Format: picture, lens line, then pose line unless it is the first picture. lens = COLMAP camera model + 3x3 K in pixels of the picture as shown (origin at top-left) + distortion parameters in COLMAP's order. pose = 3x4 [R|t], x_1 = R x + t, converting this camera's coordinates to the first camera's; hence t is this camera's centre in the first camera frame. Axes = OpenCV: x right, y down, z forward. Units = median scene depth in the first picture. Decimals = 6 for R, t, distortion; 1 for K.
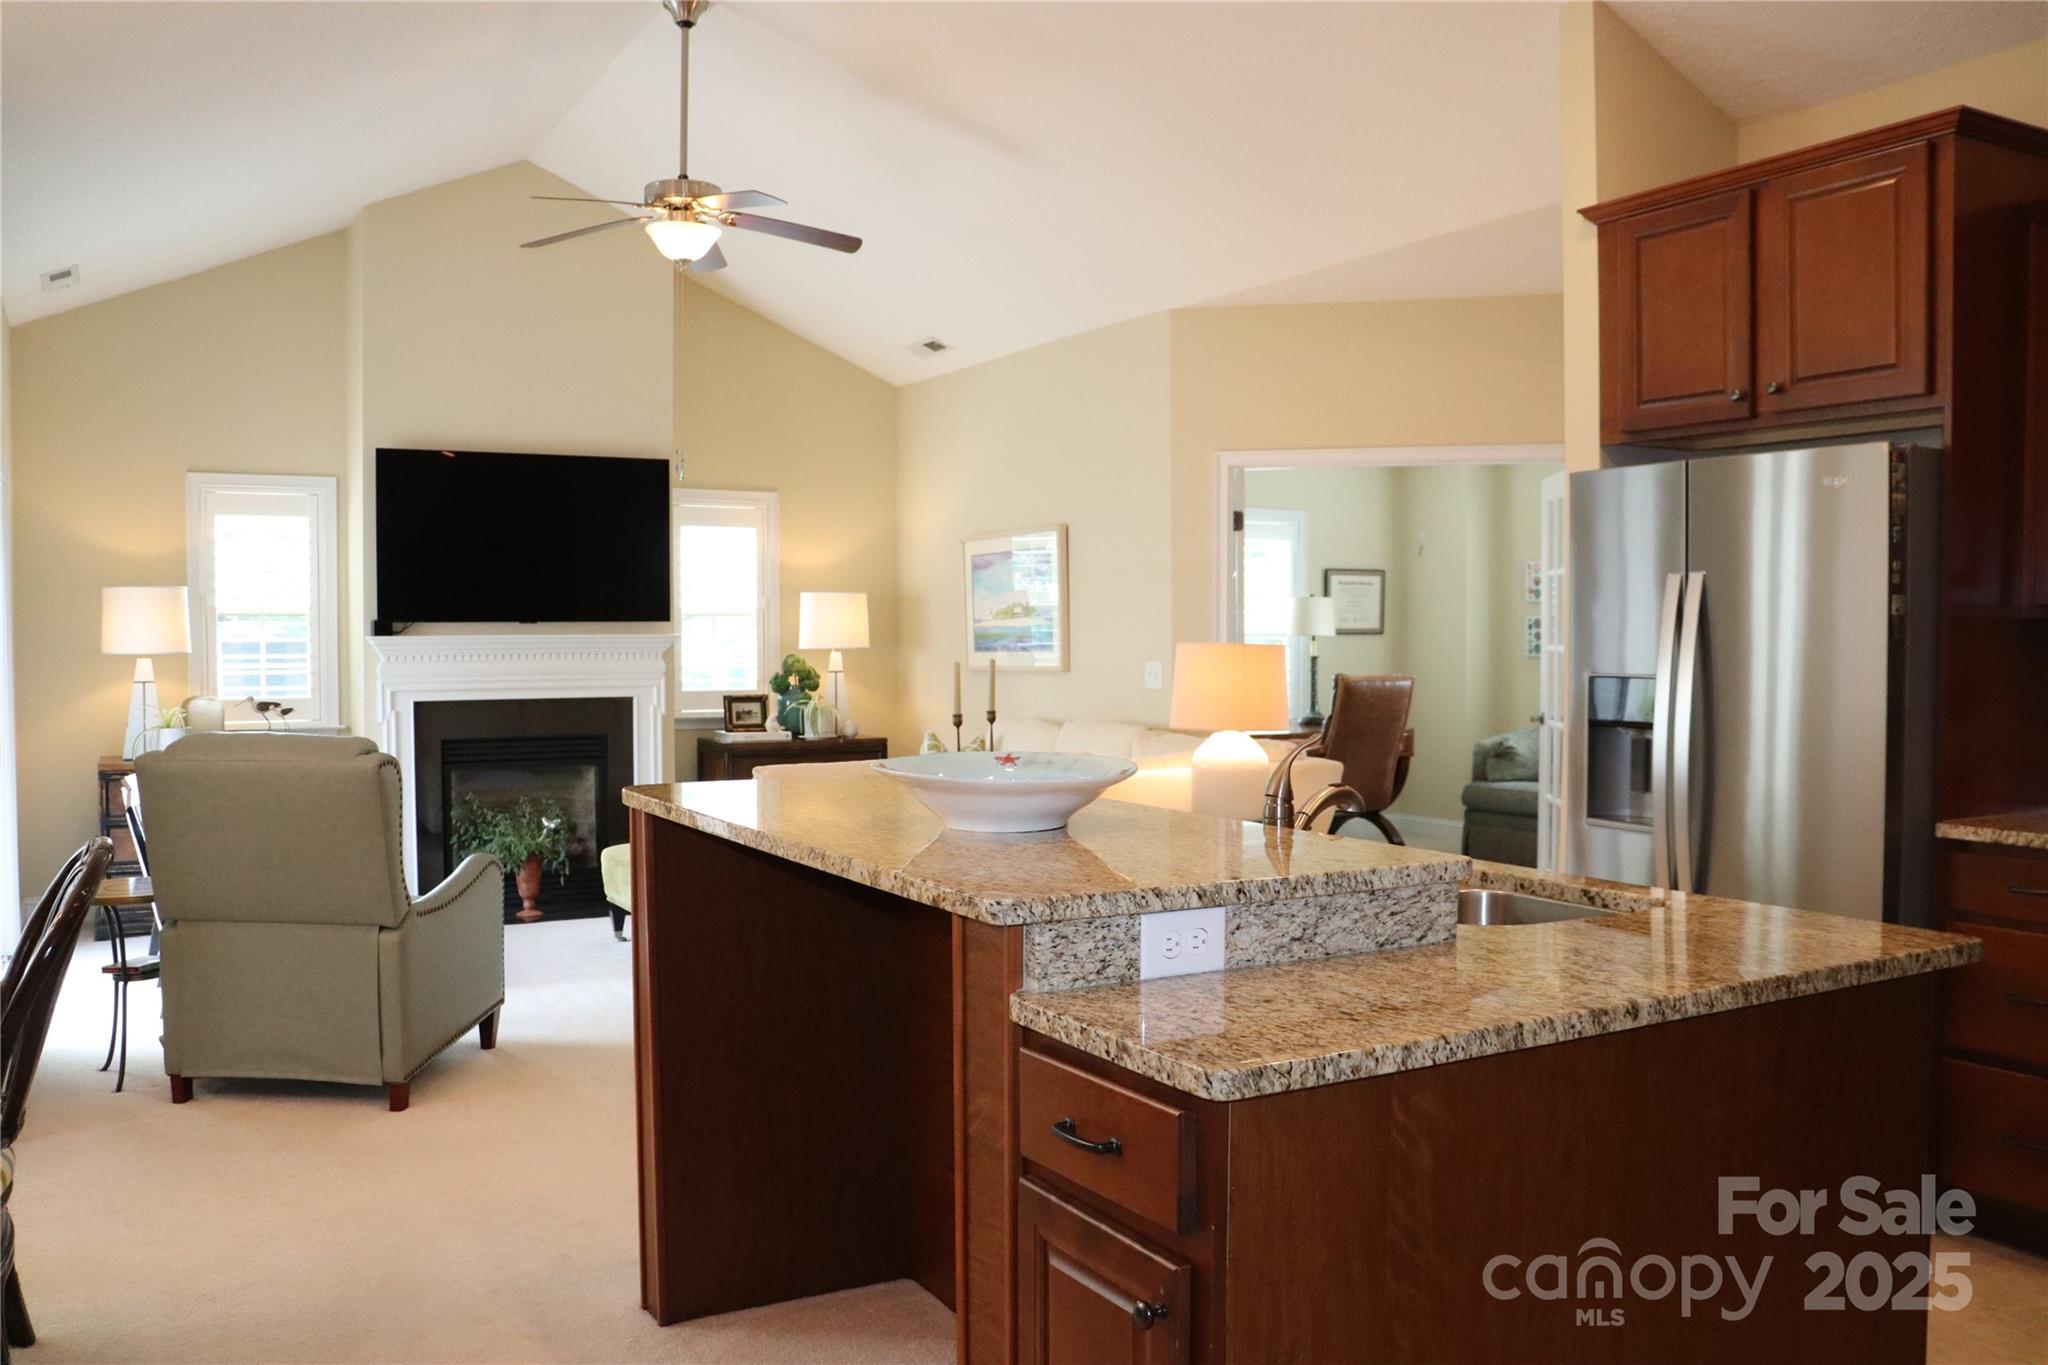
lens RADIAL K [[1688.6, 0, 1024.0], [0, 1688.6, 682.5], [0, 0, 1]] dist [-0.176010, 0.165914]
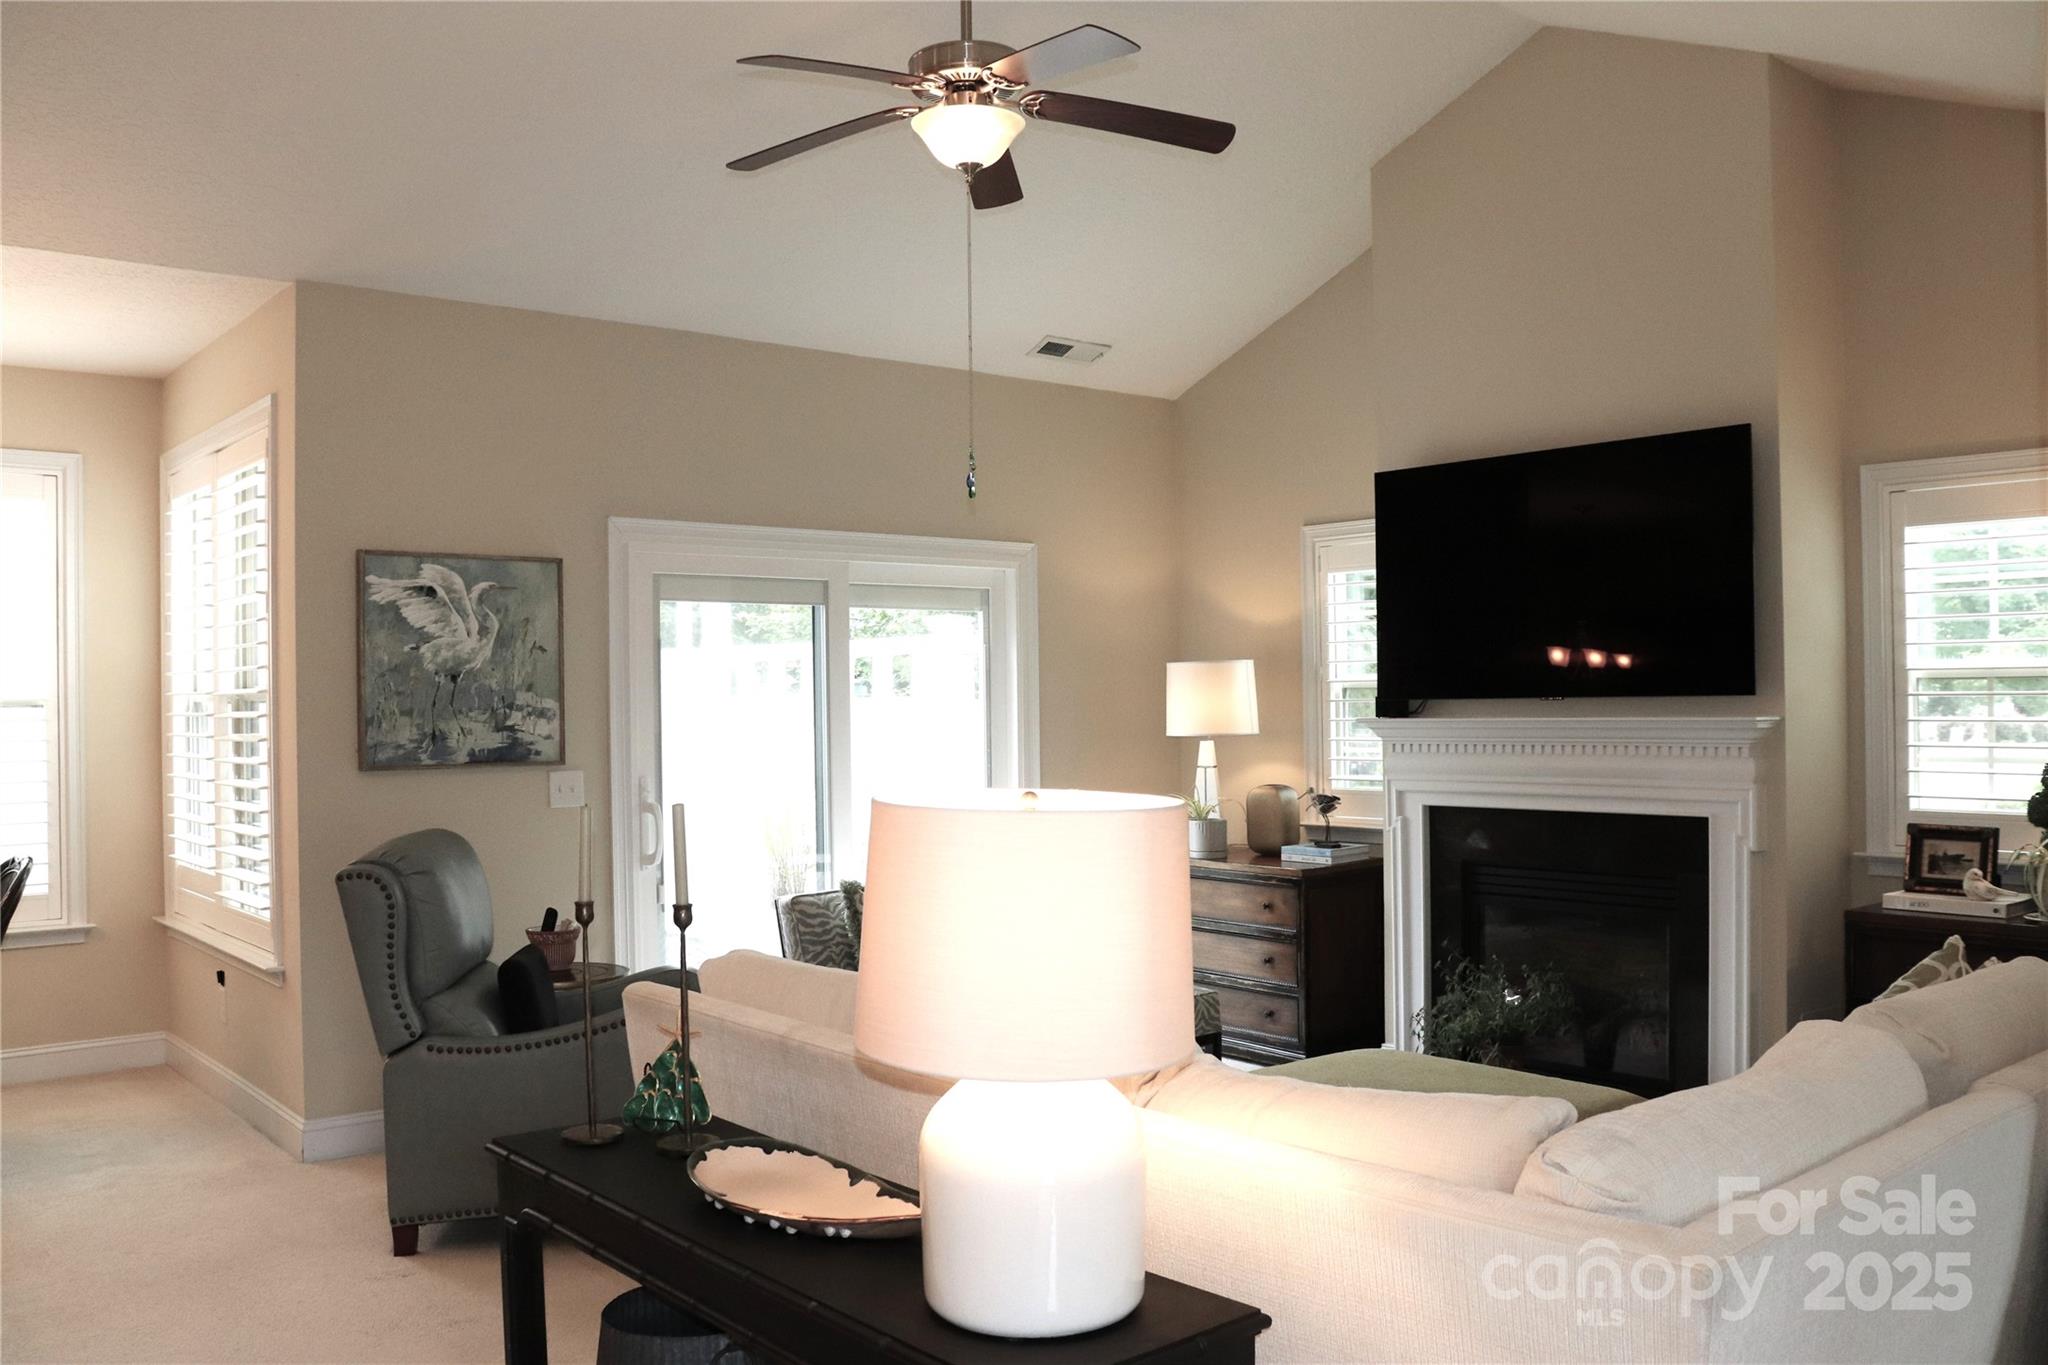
lens RADIAL K [[1688.6, 0, 1024.0], [0, 1688.6, 682.5], [0, 0, 1]] dist [-0.176010, 0.165914]
pose [[0.173977, -0.010485, -0.984694, 0.318062], [-0.016128, 0.999779, -0.013495, -0.028759], [0.984618, 0.018229, 0.173770, 0.645823]]
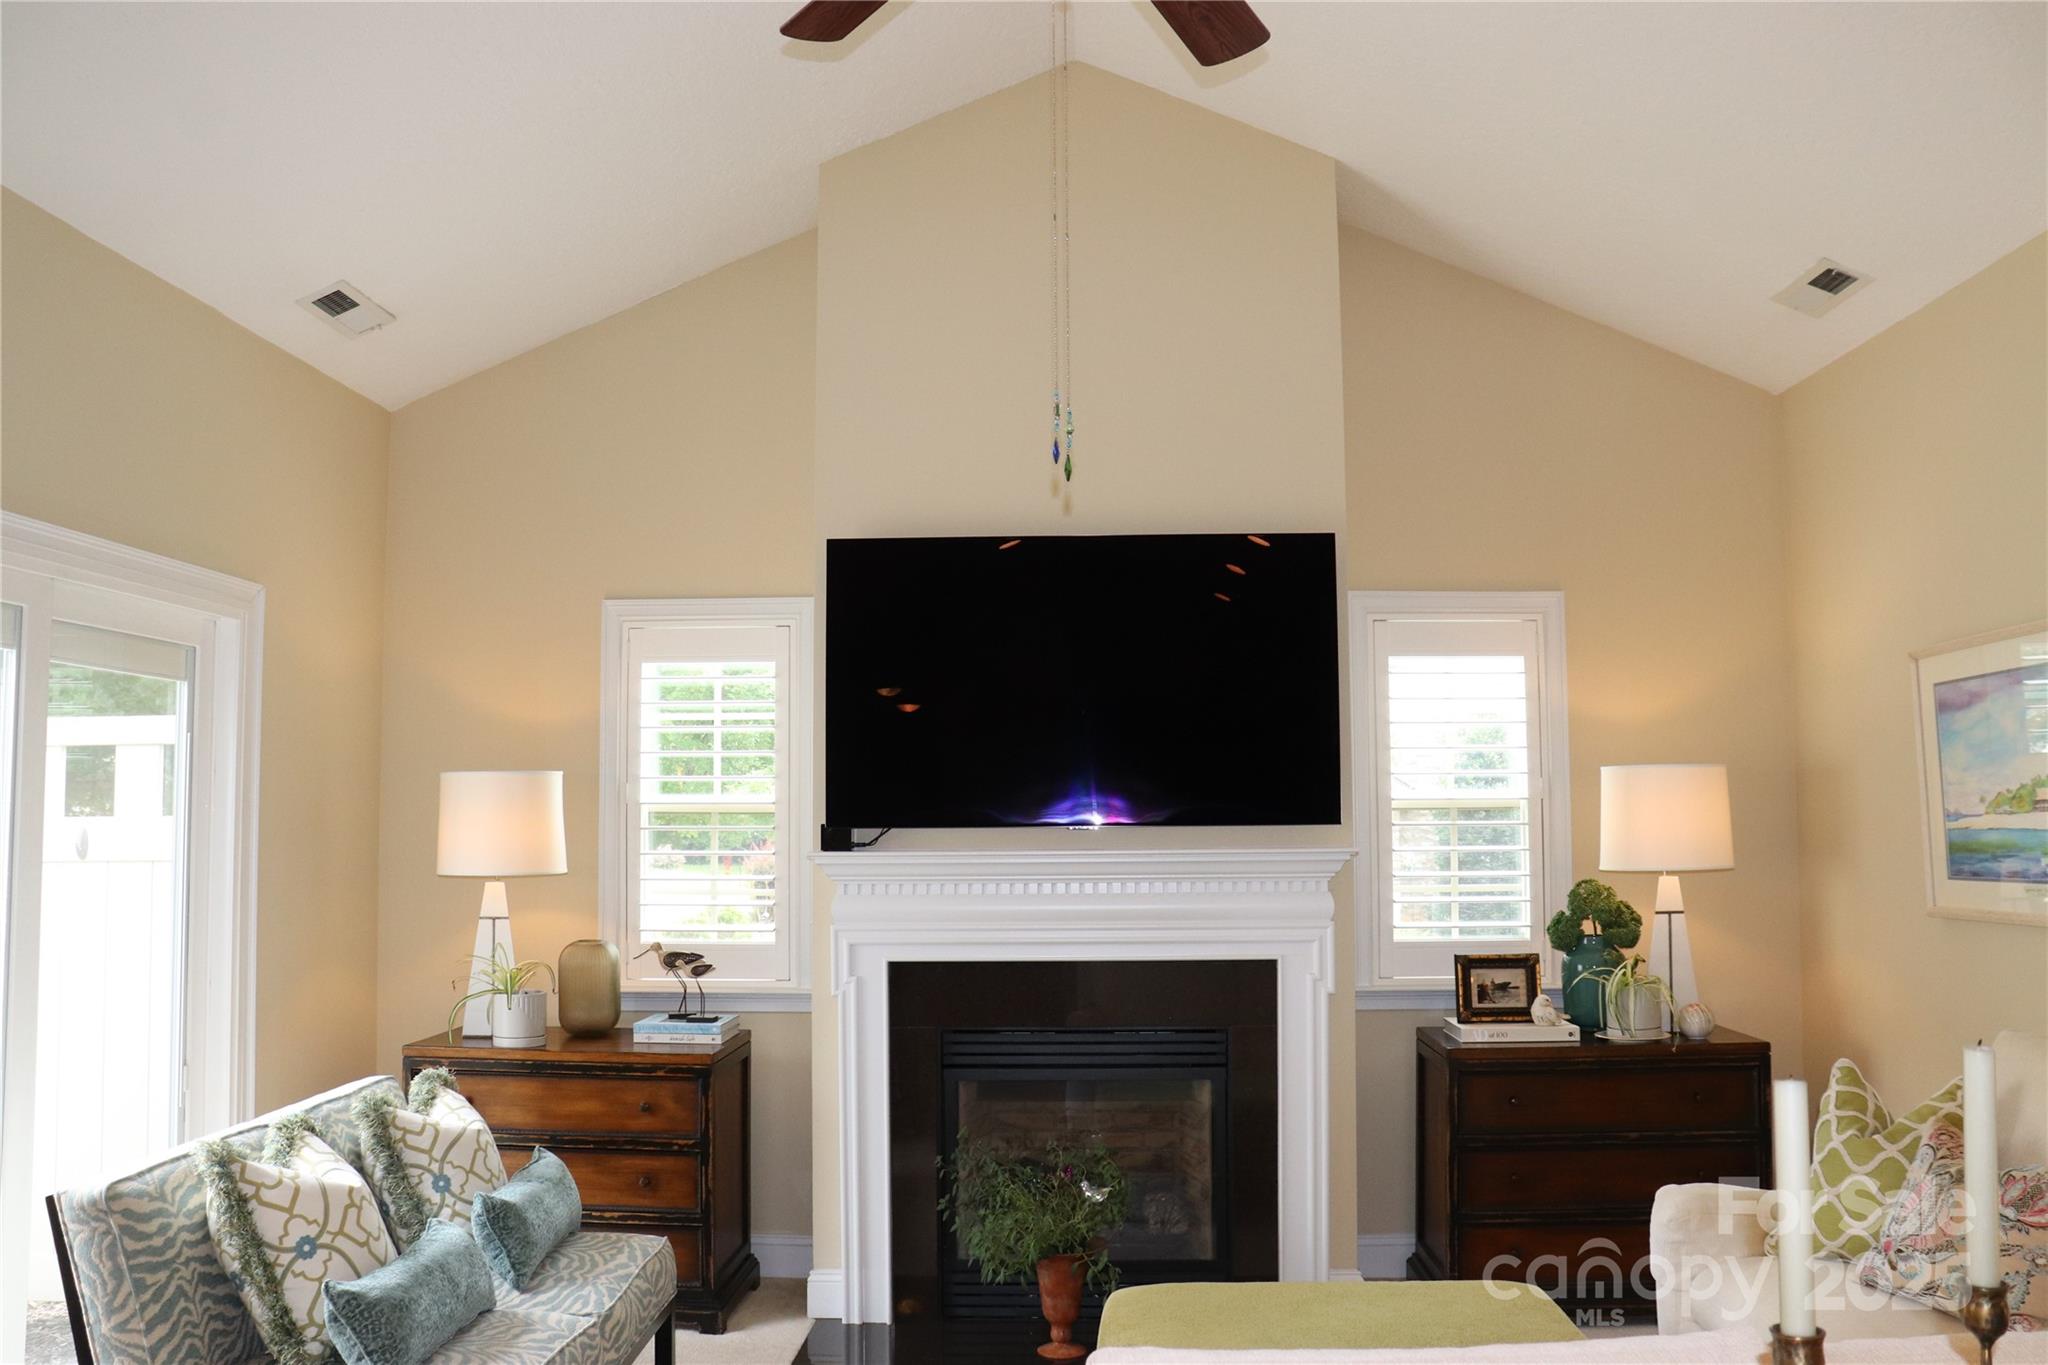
lens RADIAL K [[1688.6, 0, 1024.0], [0, 1688.6, 682.5], [0, 0, 1]] dist [-0.176010, 0.165914]
pose [[0.848733, -0.045878, -0.526828, -0.007146], [-0.011600, 0.994375, -0.105282, -0.023335], [0.528694, 0.095468, 0.843427, 0.477438]]
